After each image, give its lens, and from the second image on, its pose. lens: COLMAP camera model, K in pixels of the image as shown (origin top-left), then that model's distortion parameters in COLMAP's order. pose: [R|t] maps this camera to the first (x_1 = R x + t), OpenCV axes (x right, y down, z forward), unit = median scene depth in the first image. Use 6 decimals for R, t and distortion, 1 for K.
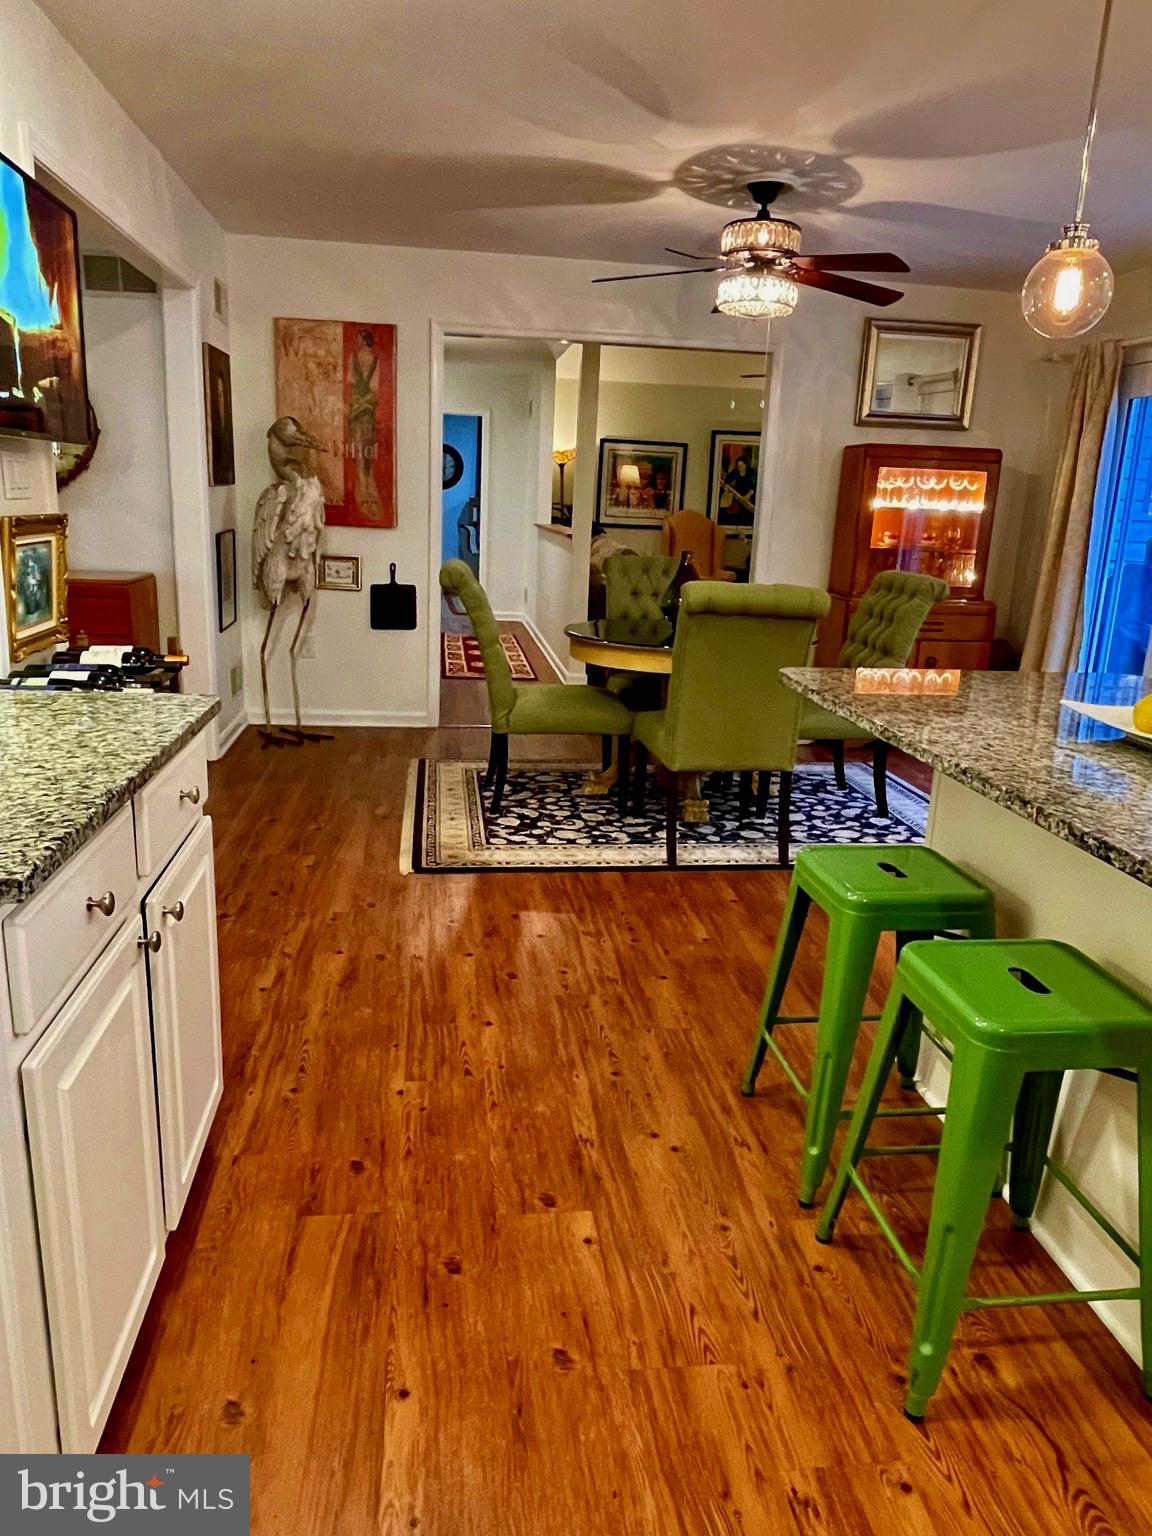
lens RADIAL K [[1039.4, 0, 576.0], [0, 1039.4, 768.0], [0, 0, 1]] dist [-0.000783, 0.003975]
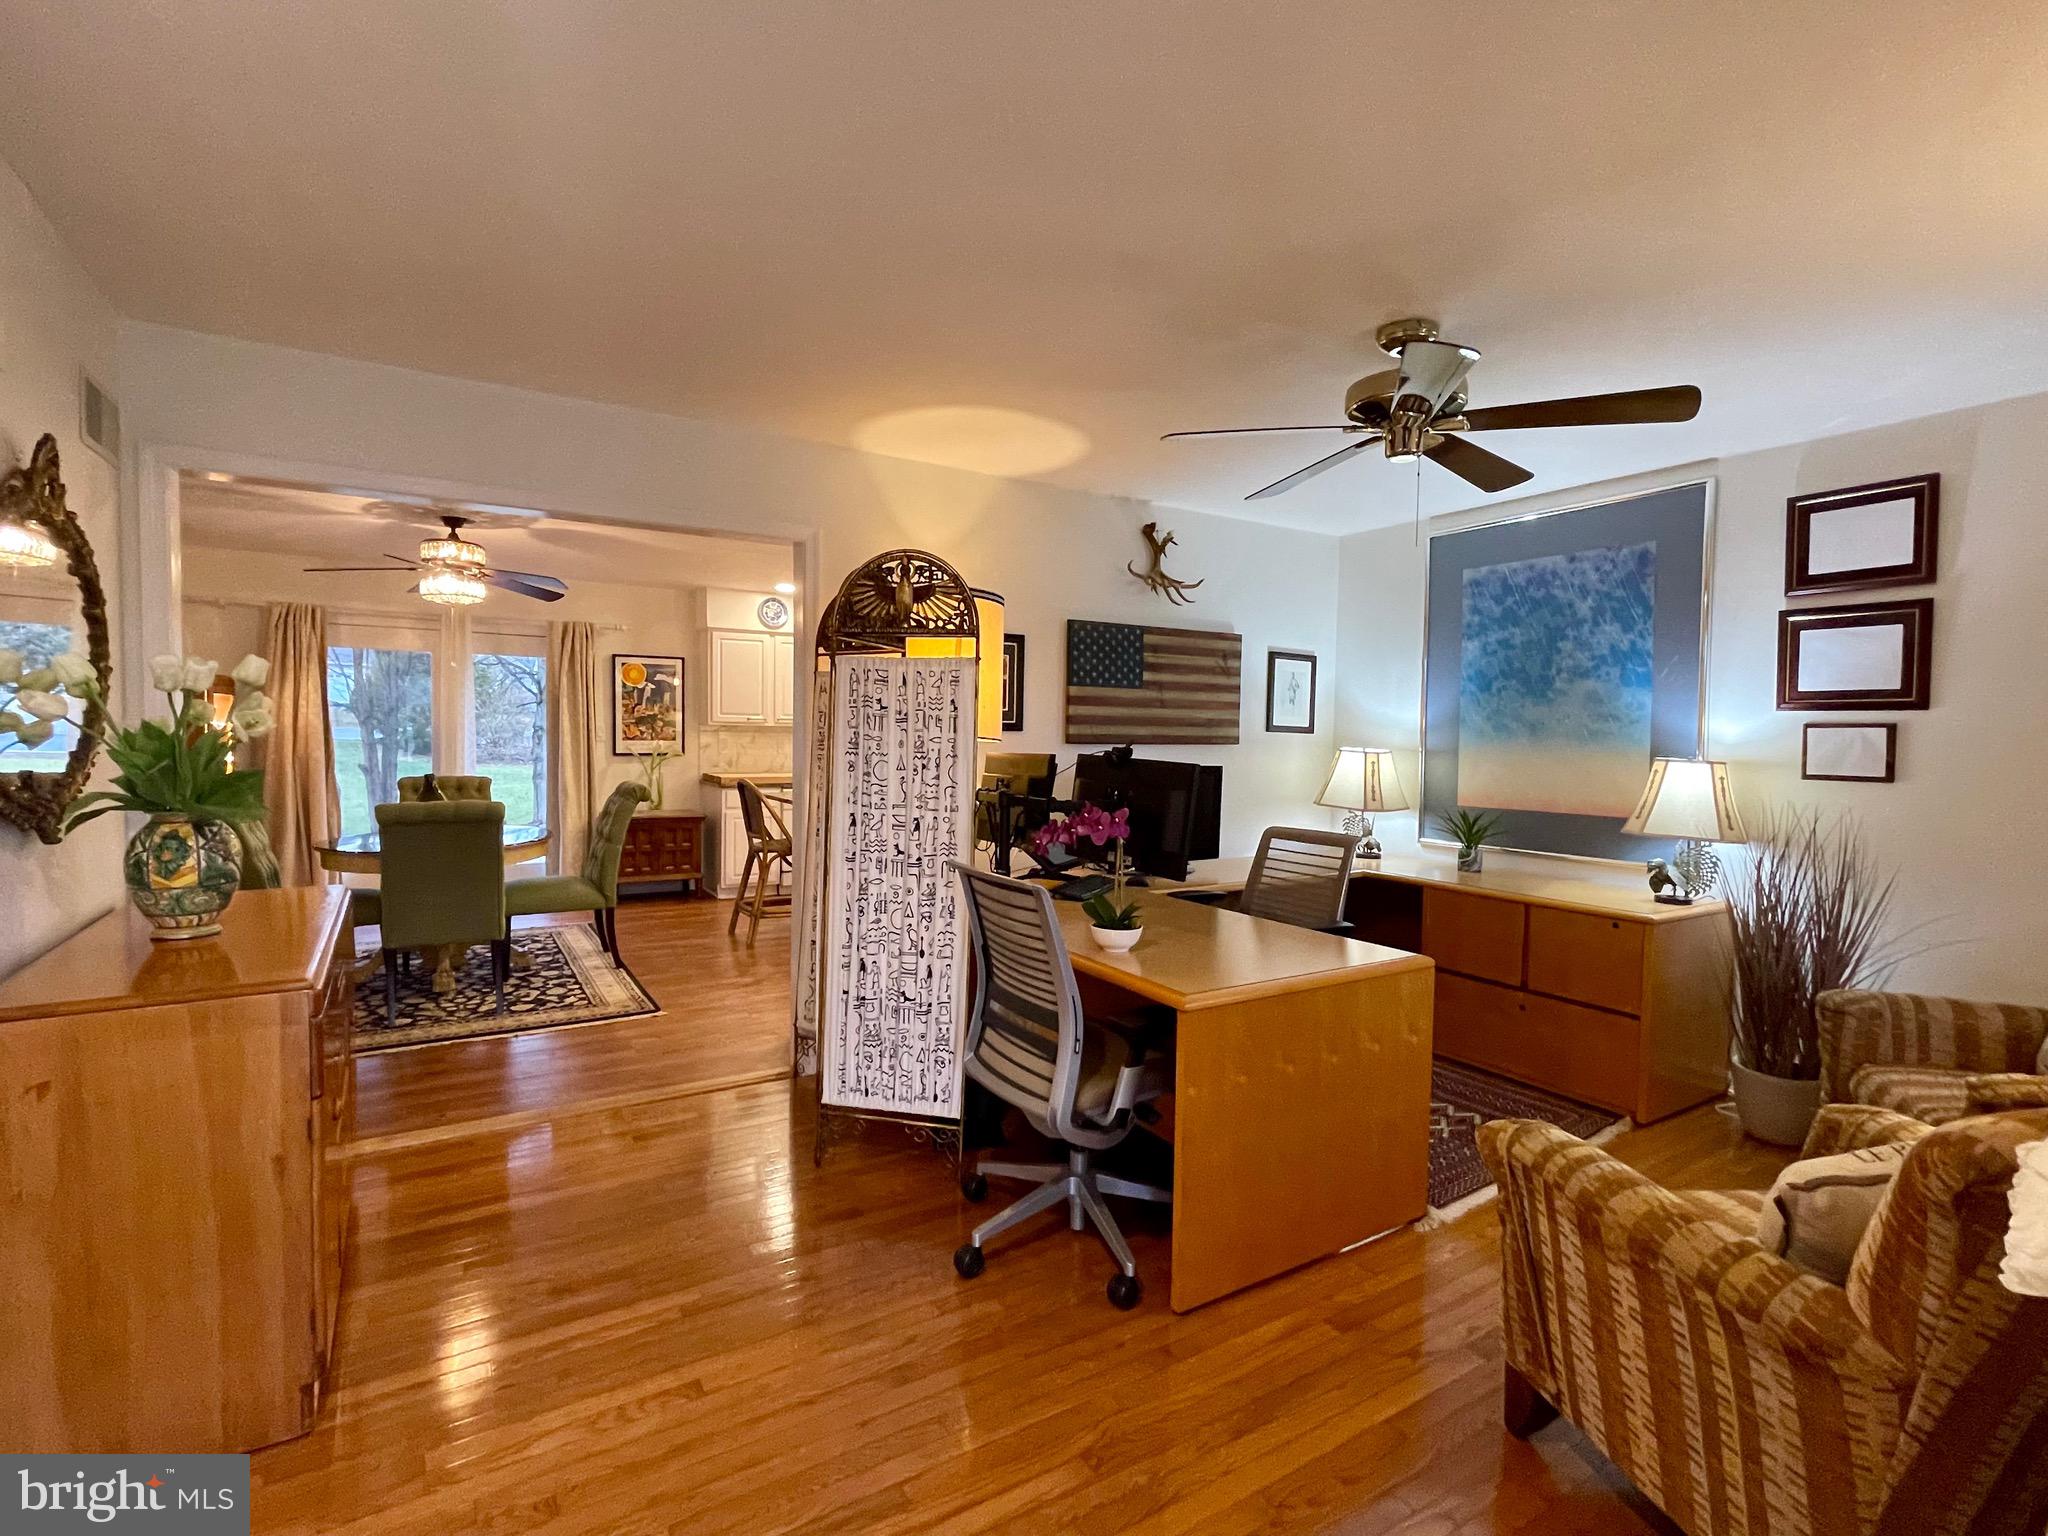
lens RADIAL K [[962.6, 0, 1027.1], [0, 962.6, 772.6], [0, 0, 1]] dist [-0.000970, -0.000258]
pose [[-0.416981, -0.088613, 0.904585, -1.234985], [0.193695, 0.963711, 0.183691, -0.287317], [-0.888036, 0.251810, -0.384686, 0.817377]]
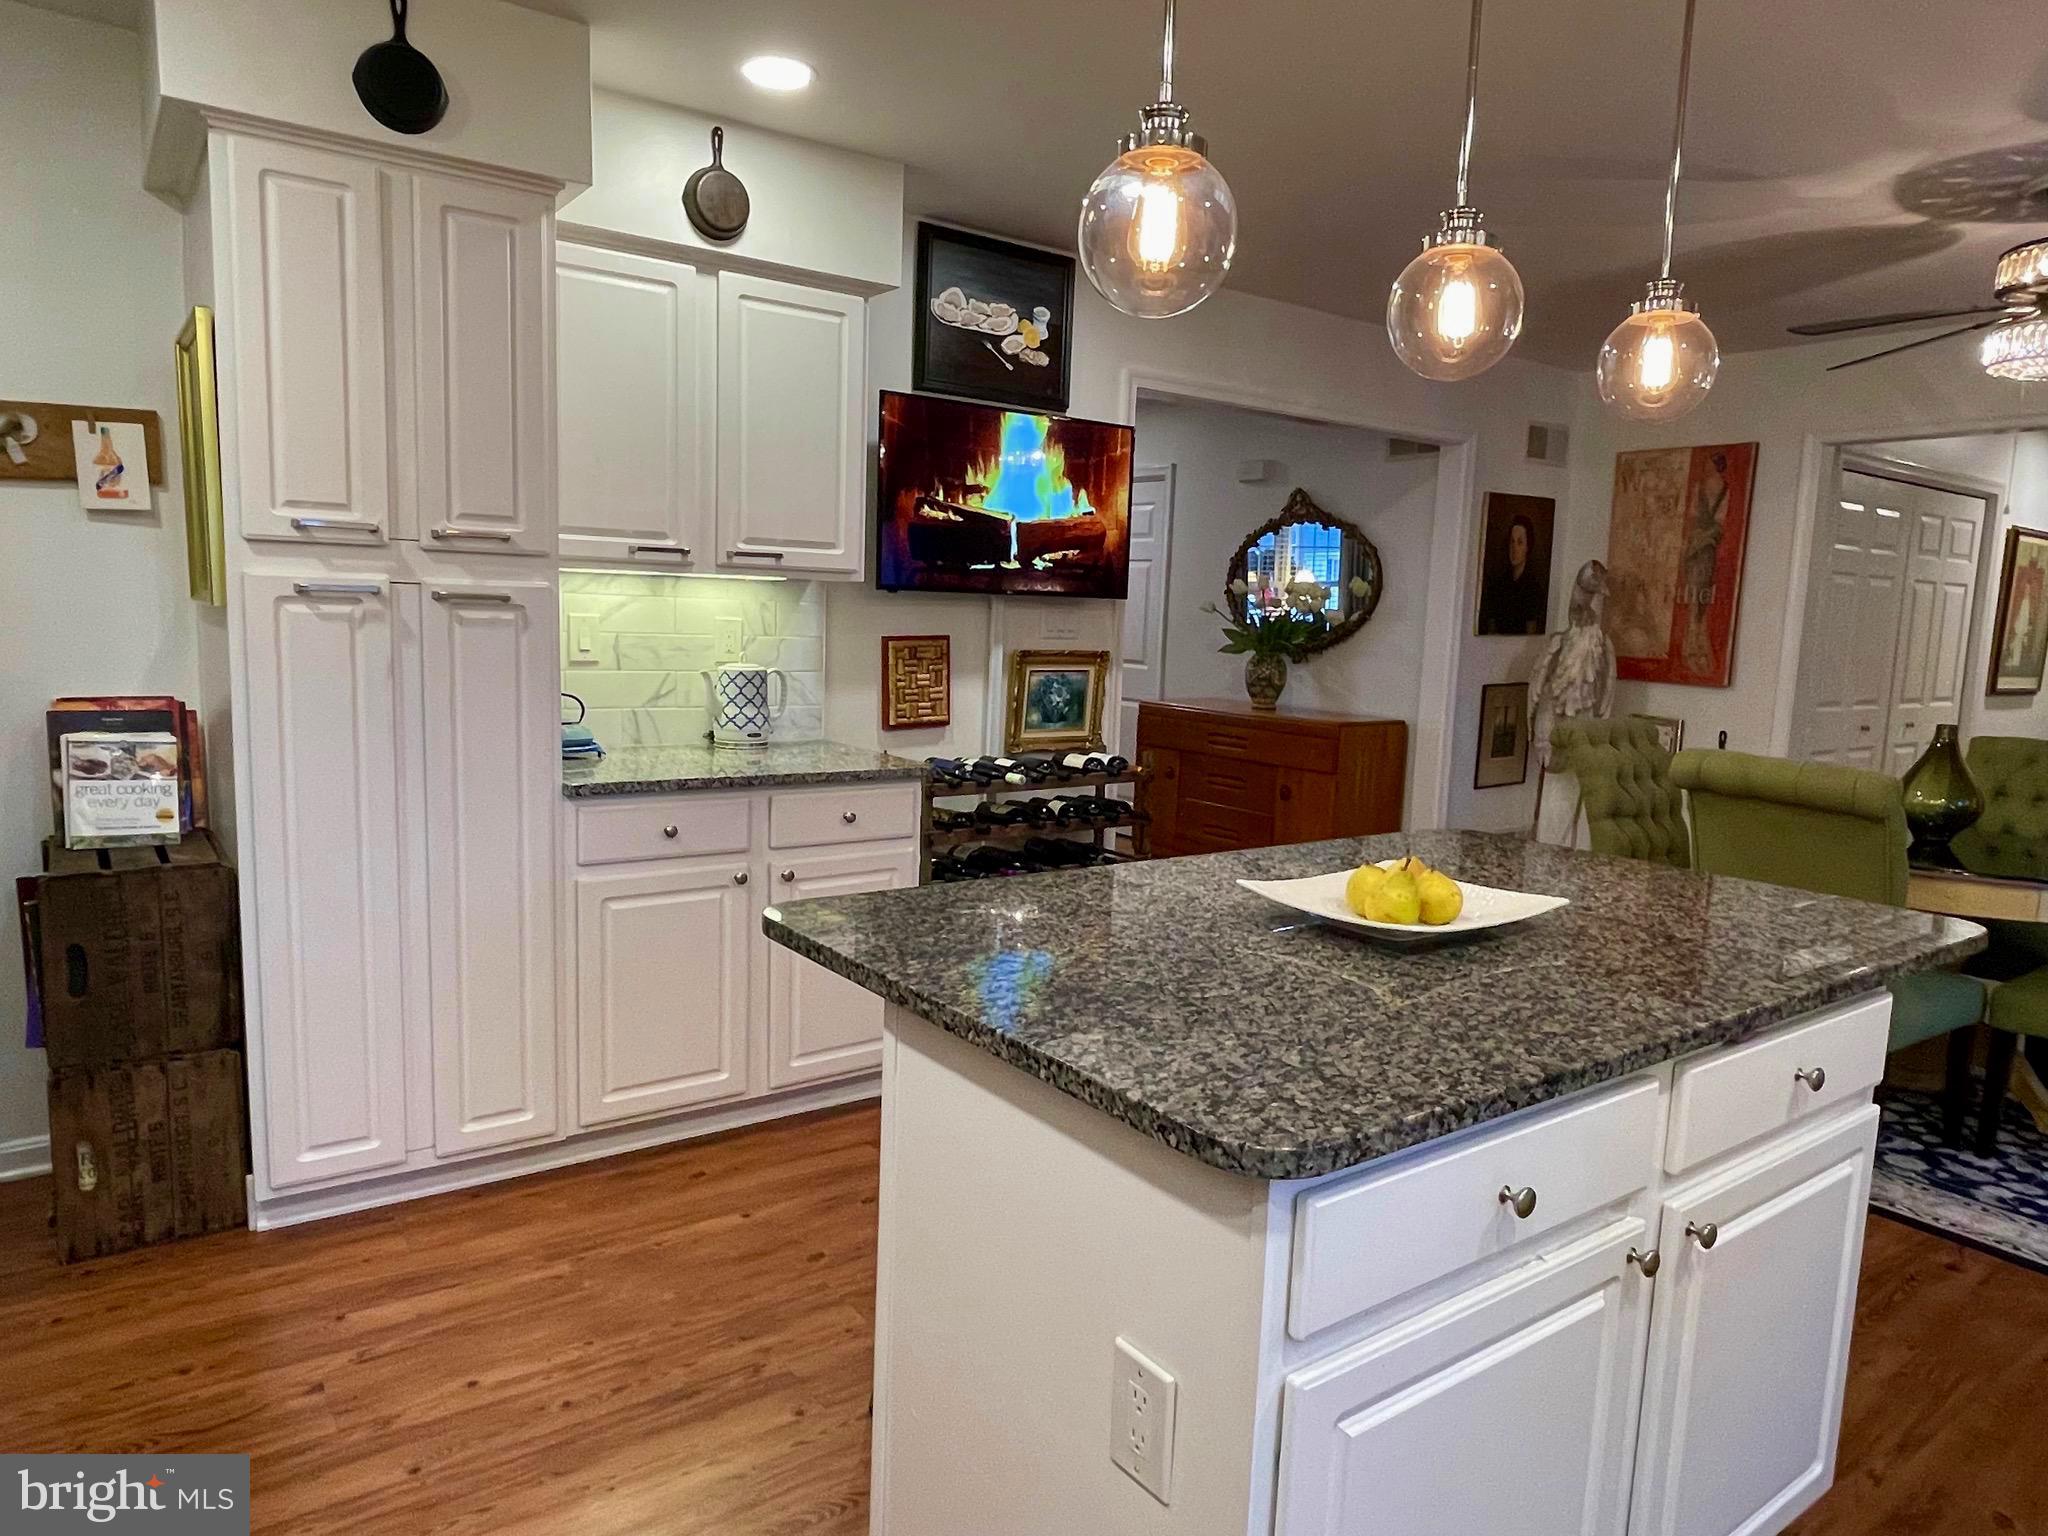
lens RADIAL K [[1285.0, 0, 1018.4], [0, 1285.0, 784.8], [0, 0, 1]] dist [-0.006975, -0.003638]
pose [[0.478216, 0.097120, -0.872856, 0.546429], [-0.234700, 0.971853, -0.020451, -0.016178], [0.846301, 0.214640, 0.487550, 0.108088]]
